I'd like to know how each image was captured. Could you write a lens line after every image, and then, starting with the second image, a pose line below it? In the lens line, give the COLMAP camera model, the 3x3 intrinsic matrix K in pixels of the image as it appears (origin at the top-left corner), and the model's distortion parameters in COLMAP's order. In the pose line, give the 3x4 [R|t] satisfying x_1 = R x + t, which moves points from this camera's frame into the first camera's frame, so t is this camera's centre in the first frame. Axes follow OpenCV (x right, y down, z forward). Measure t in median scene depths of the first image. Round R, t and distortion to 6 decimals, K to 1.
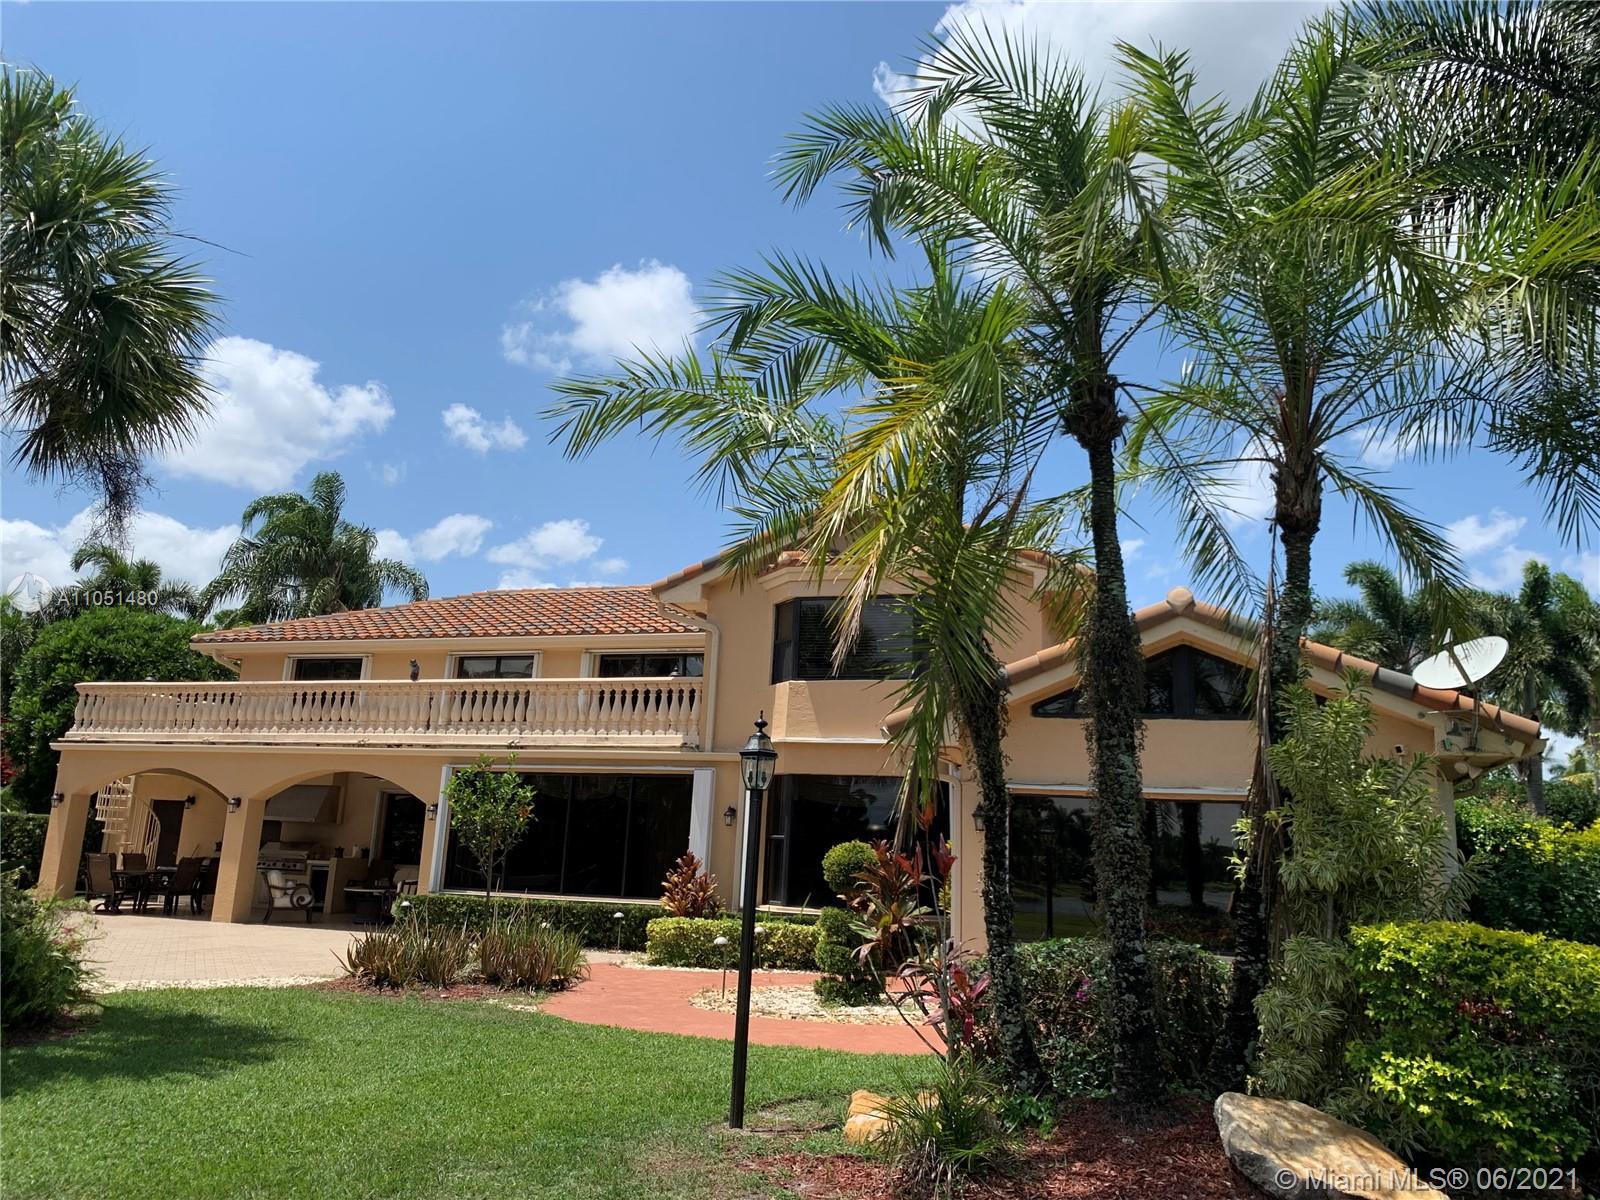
lens RADIAL K [[1224.2, 0, 799.6], [0, 1224.2, 601.2], [0, 0, 1]] dist [0.042836, -0.051469]
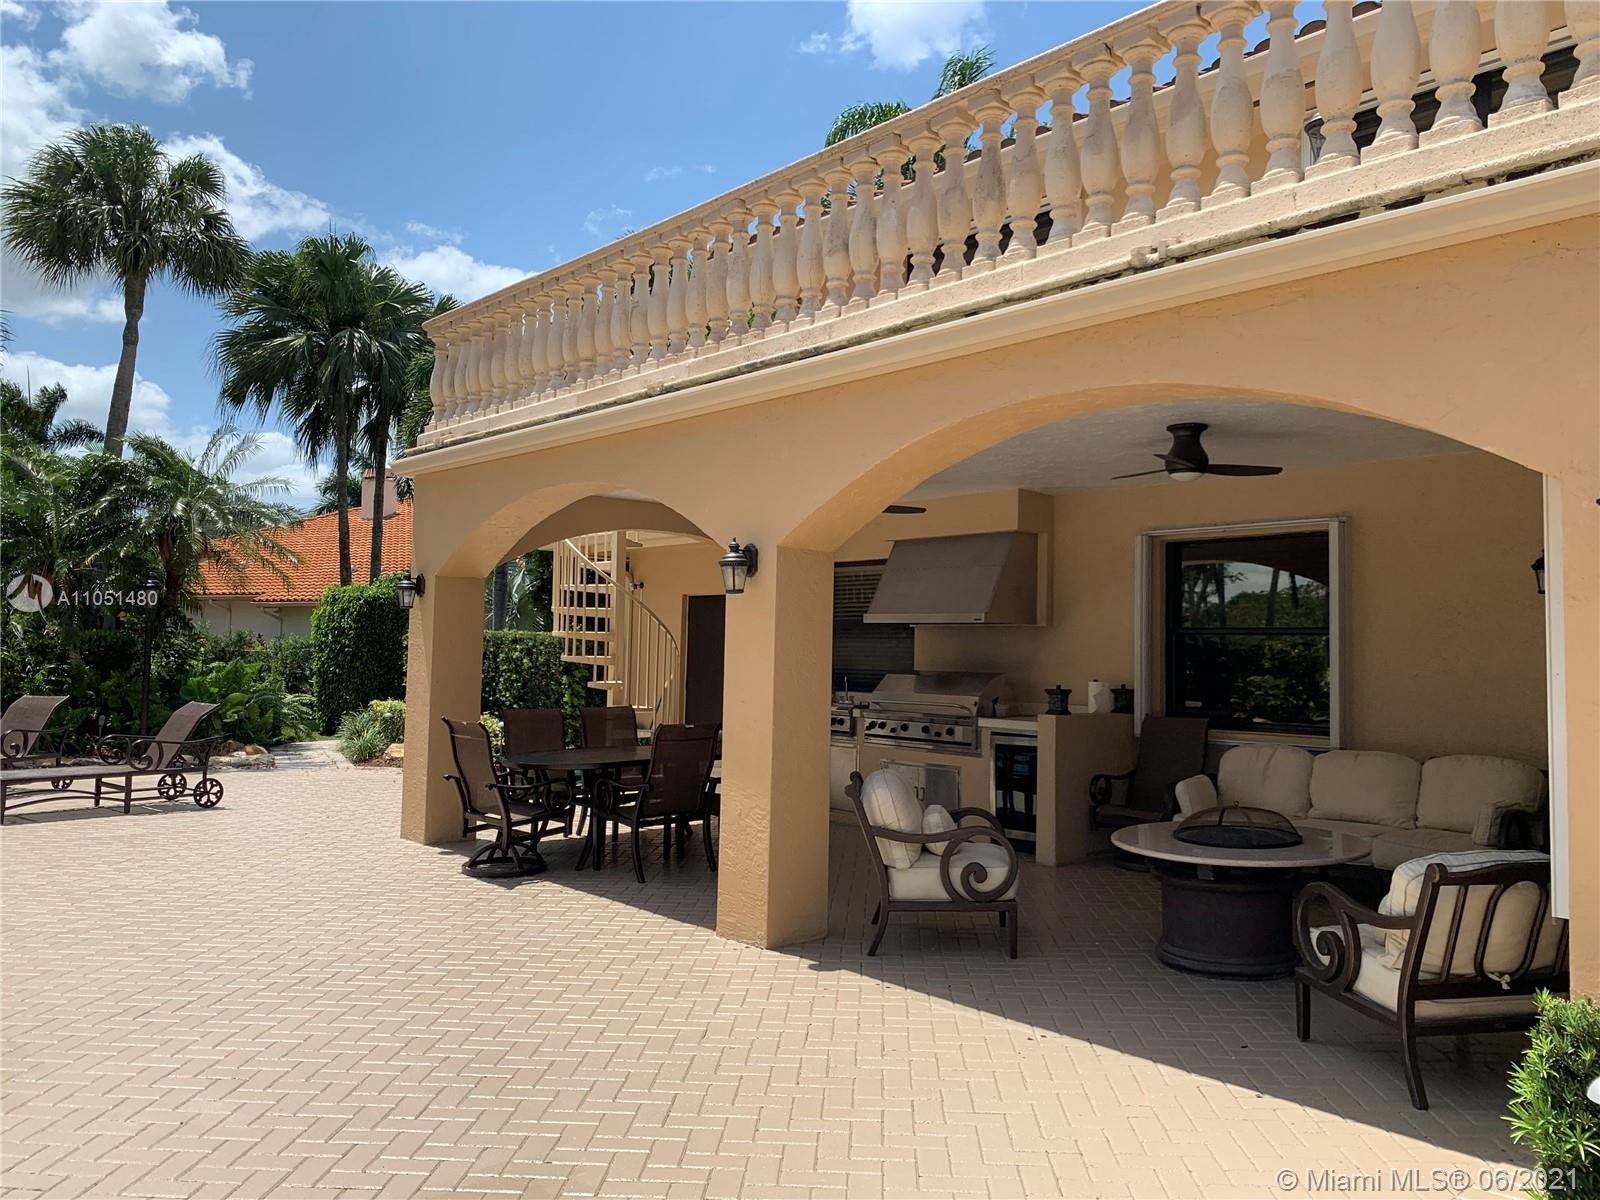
lens RADIAL K [[1224.2, 0, 799.5], [0, 1224.2, 600.4], [0, 0, 1]] dist [0.042836, -0.051469]
pose [[0.869482, -0.050412, -0.491386, -0.292361], [0.123576, 0.985345, 0.117574, 0.137500], [0.478258, -0.162952, 0.862969, 0.734277]]
